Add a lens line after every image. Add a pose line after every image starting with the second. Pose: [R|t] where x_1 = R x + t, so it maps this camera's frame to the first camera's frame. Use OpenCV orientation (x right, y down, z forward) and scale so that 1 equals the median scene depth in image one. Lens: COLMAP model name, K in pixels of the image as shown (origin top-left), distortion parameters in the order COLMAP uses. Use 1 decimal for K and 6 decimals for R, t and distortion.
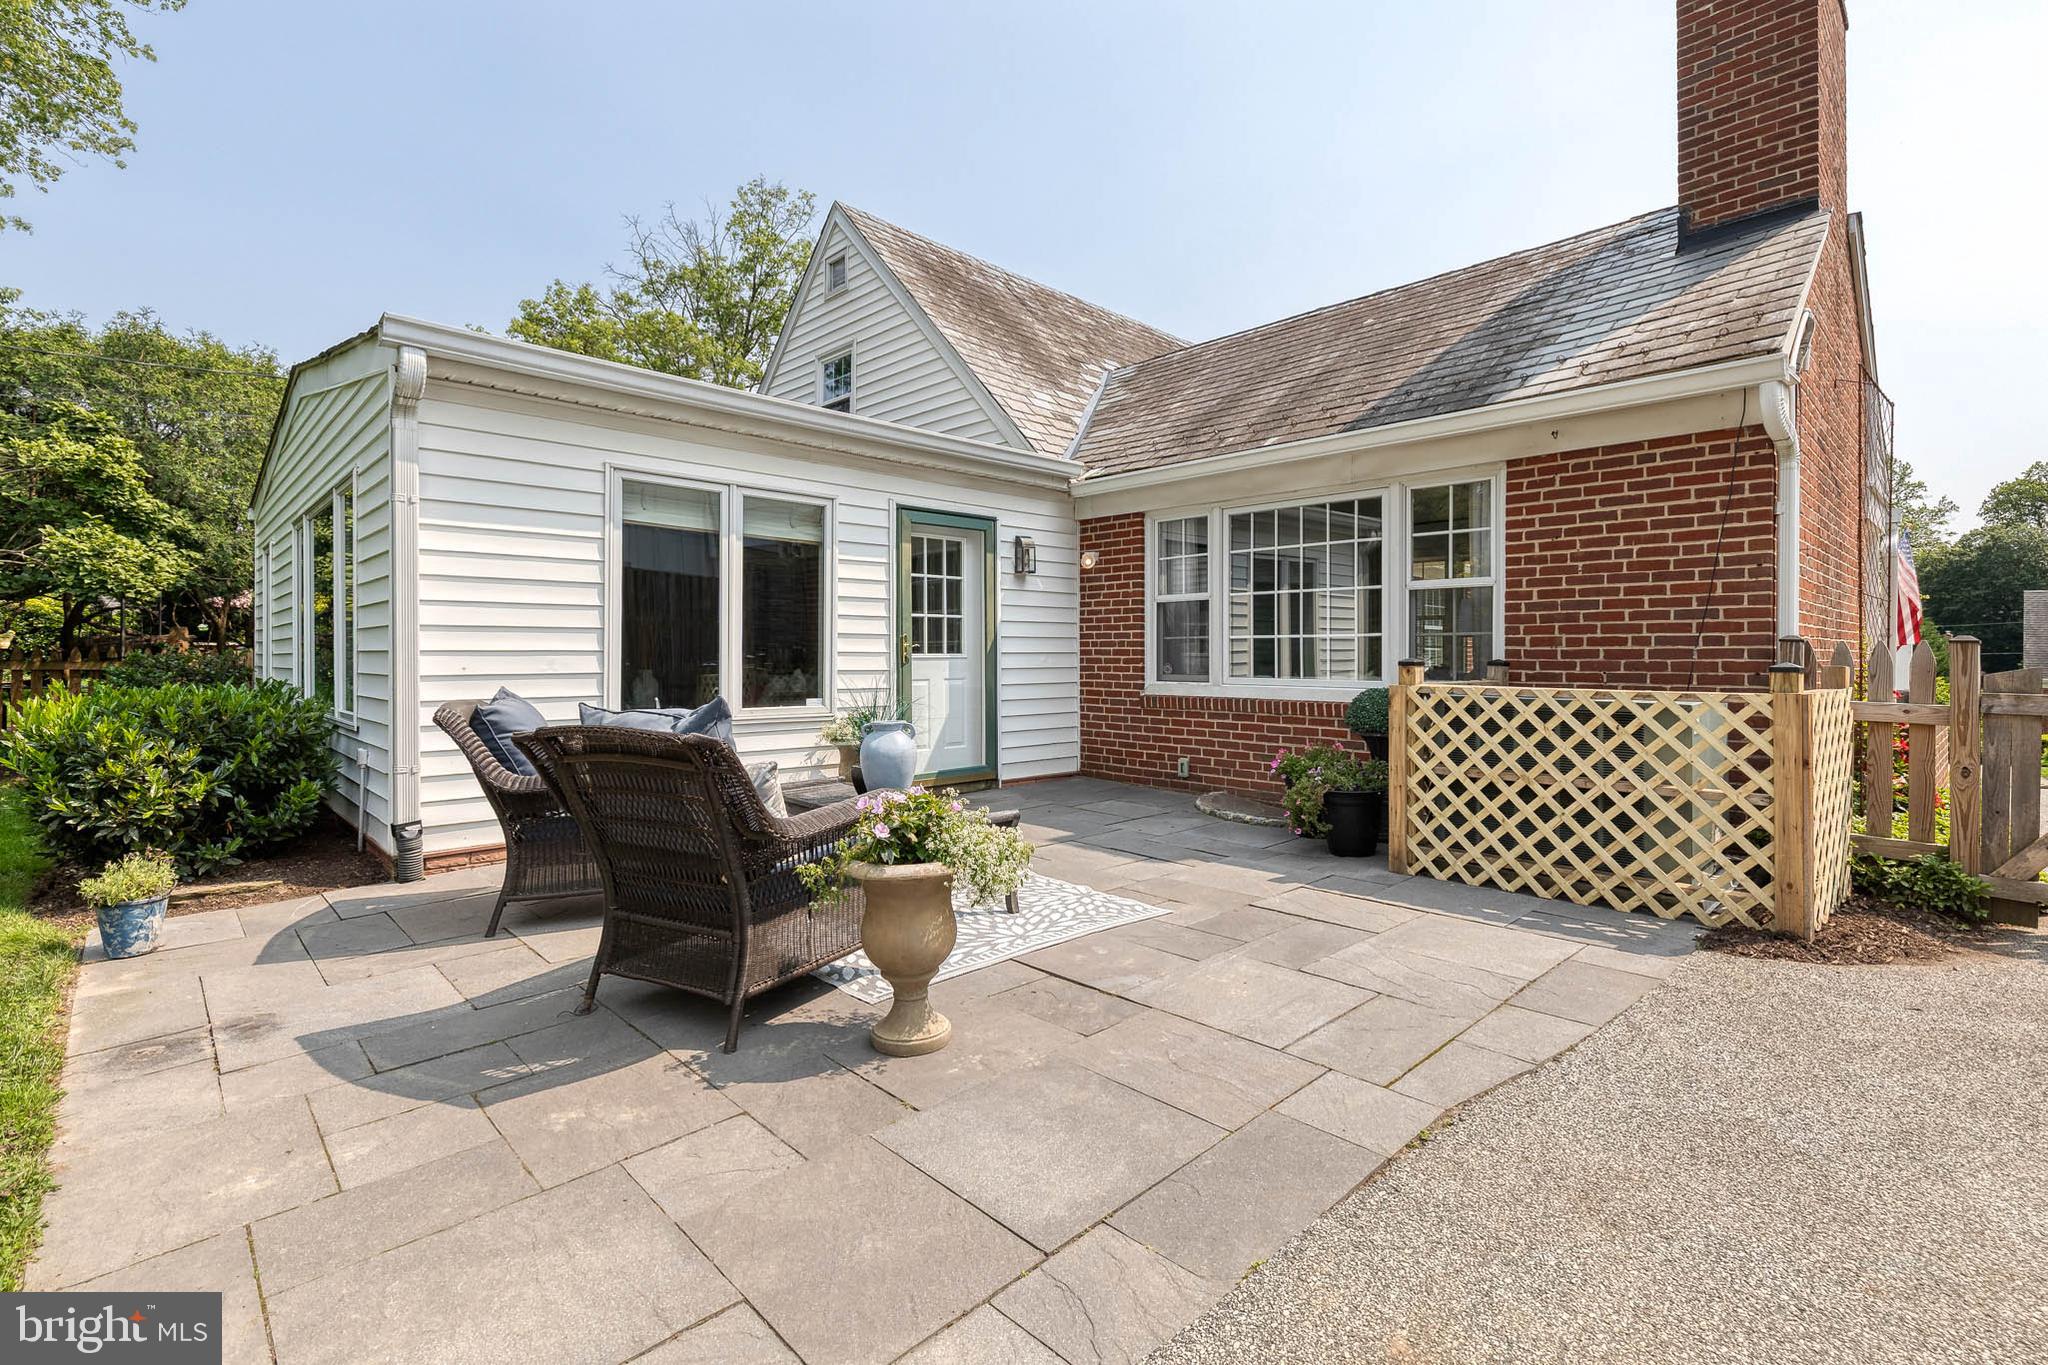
lens RADIAL K [[918.9, 0, 1041.3], [0, 918.9, 653.4], [0, 0, 1]] dist [0.012380, -0.004021]
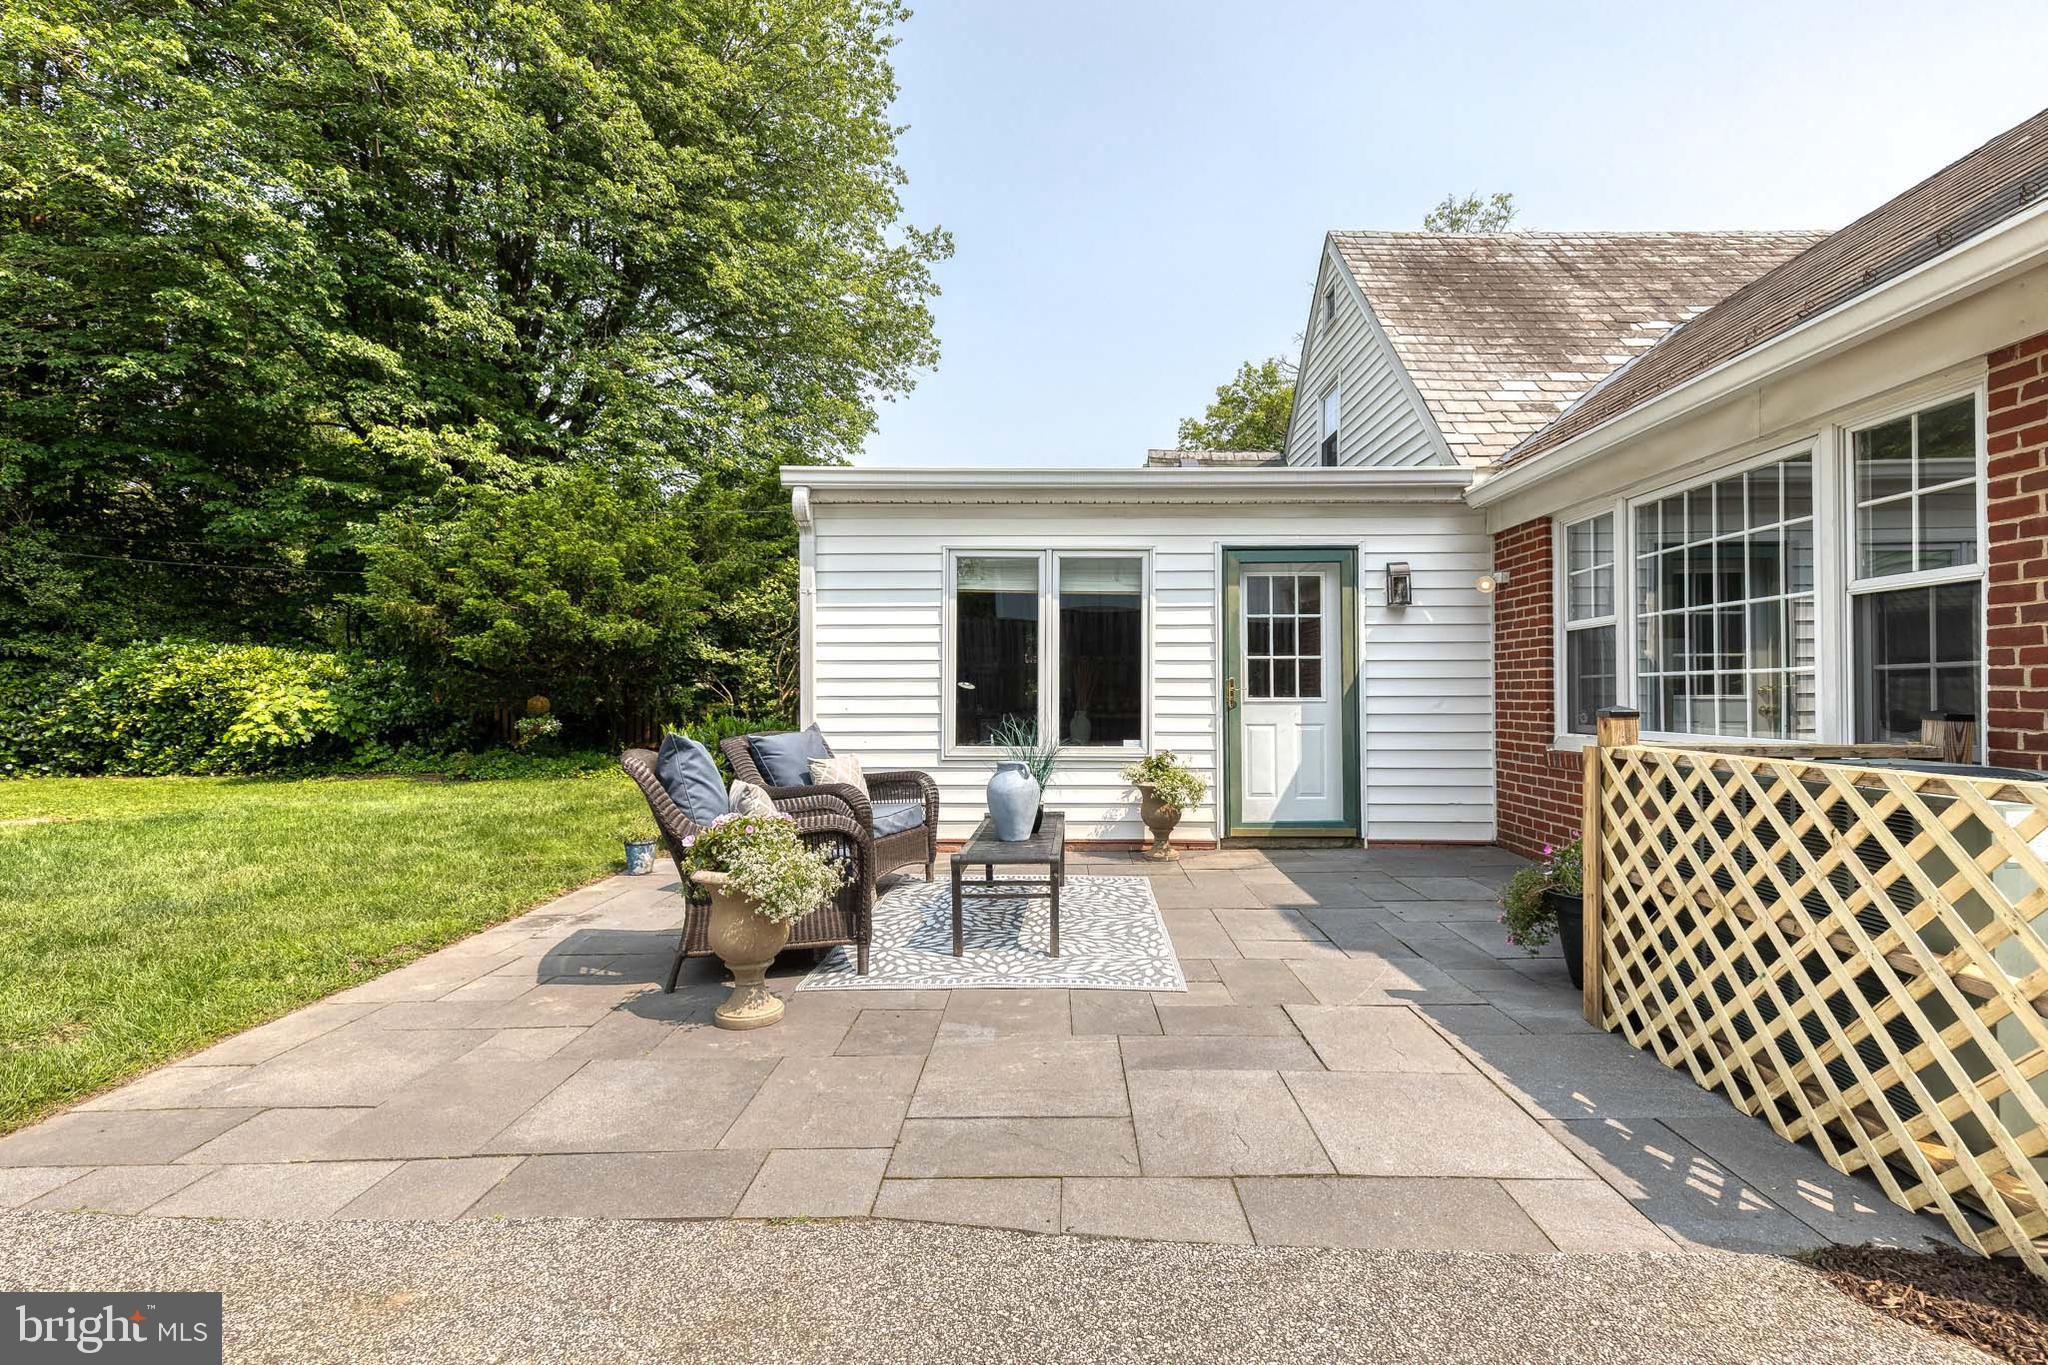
lens RADIAL K [[918.9, 0, 1044.1], [0, 918.9, 682.9], [0, 0, 1]] dist [0.012380, -0.004021]
pose [[0.714897, -0.010946, -0.699144, 0.484509], [0.002109, 0.999907, -0.013499, -0.003081], [0.699227, 0.008175, 0.714853, 0.195170]]
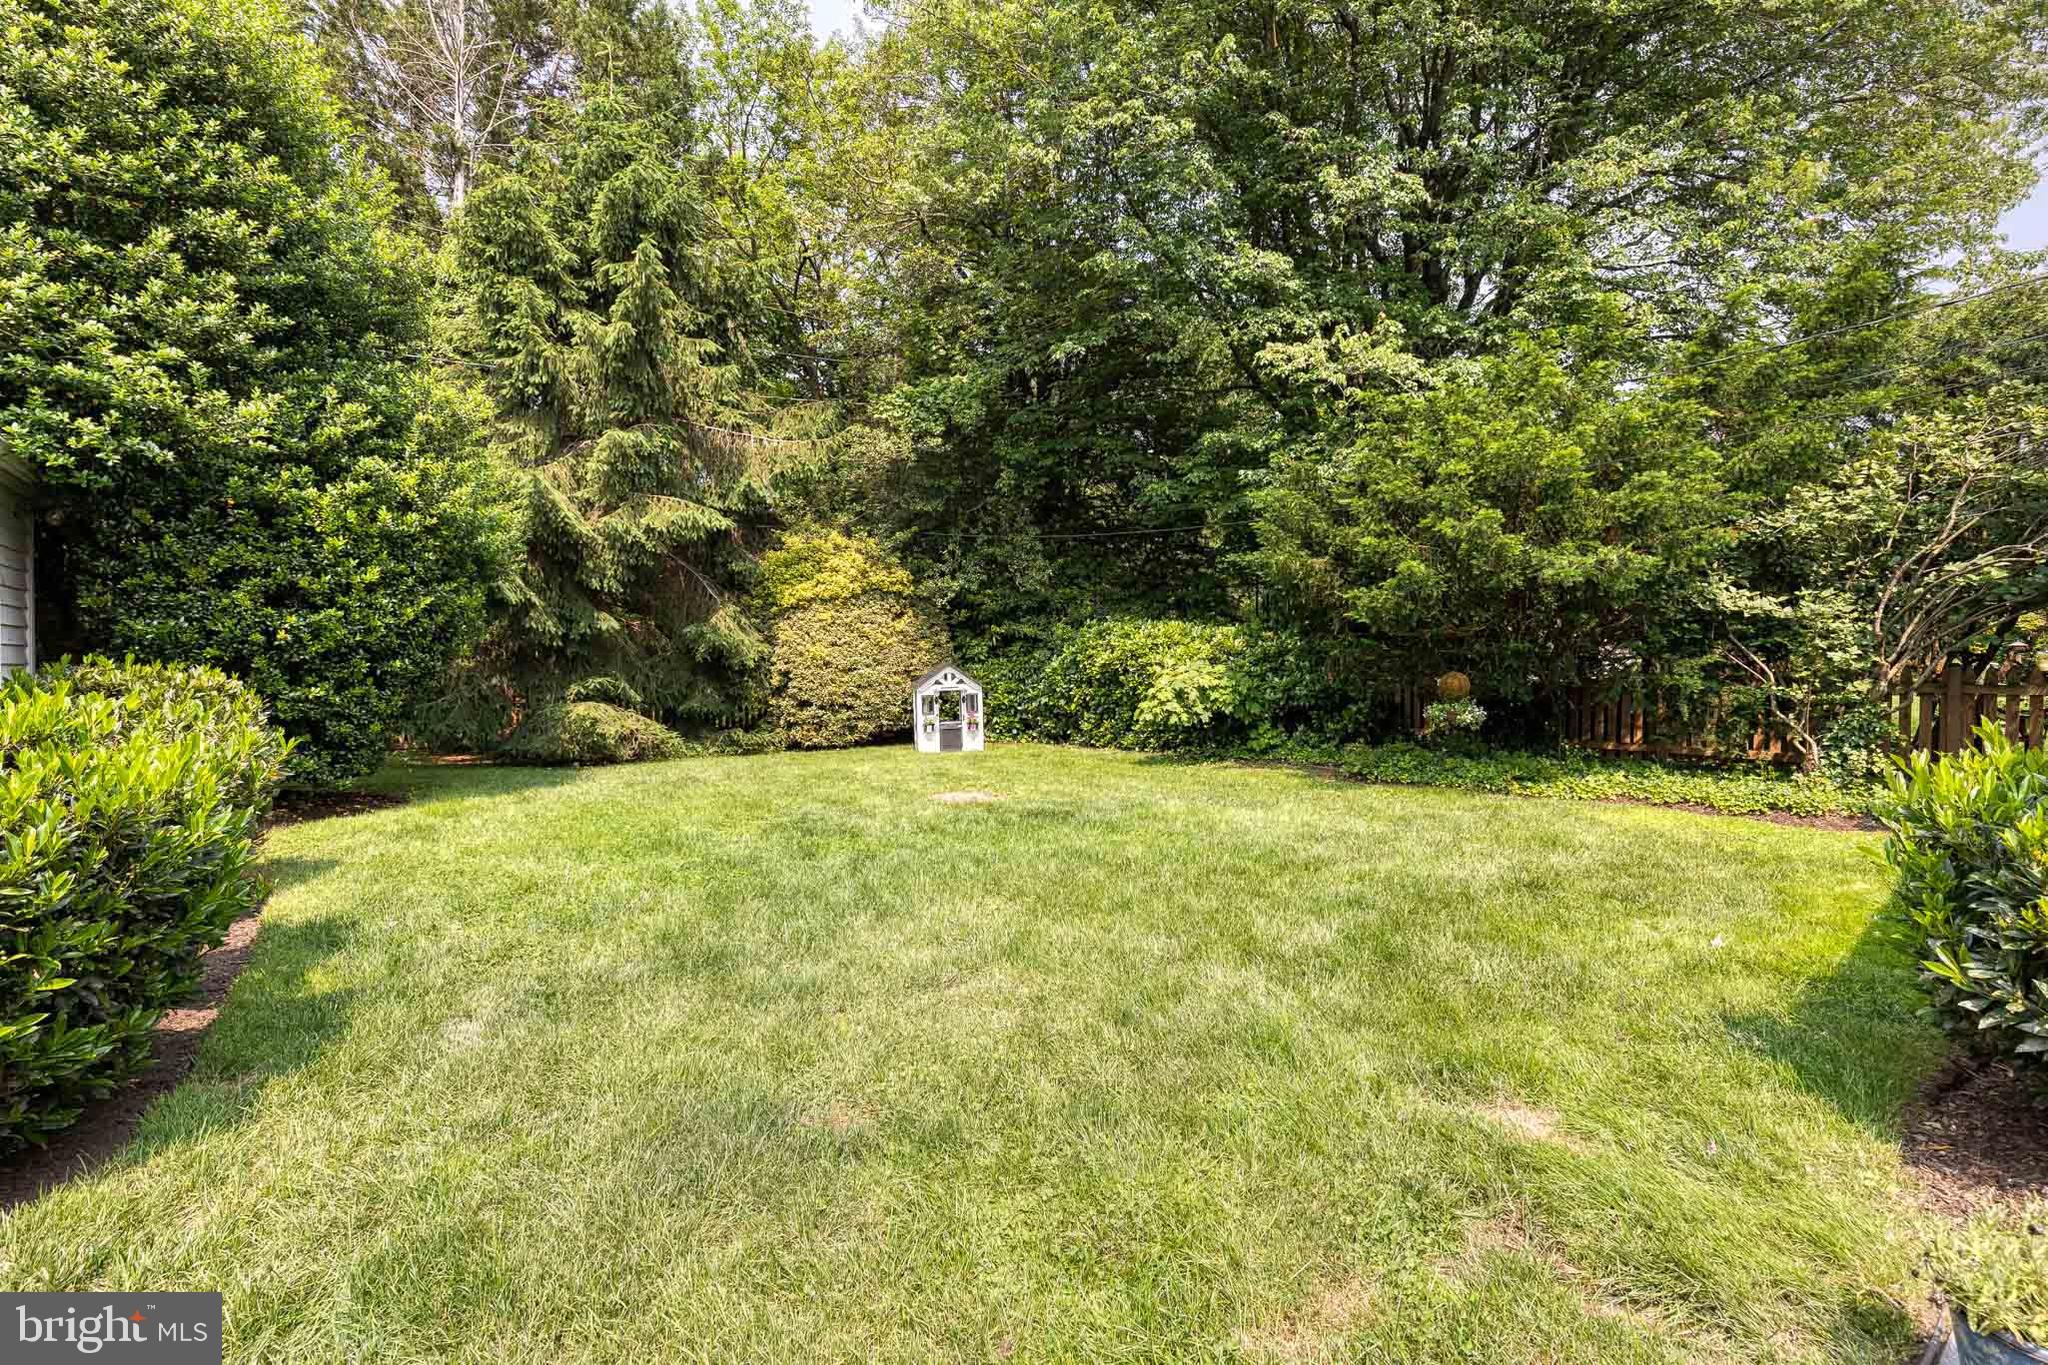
lens RADIAL K [[918.9, 0, 1027.2], [0, 918.9, 679.9], [0, 0, 1]] dist [0.012380, -0.004021]
pose [[-0.116697, 0.005604, -0.993152, -0.361859], [-0.002744, 0.999978, 0.005965, 0.002330], [0.993164, 0.003421, -0.116679, 0.408732]]
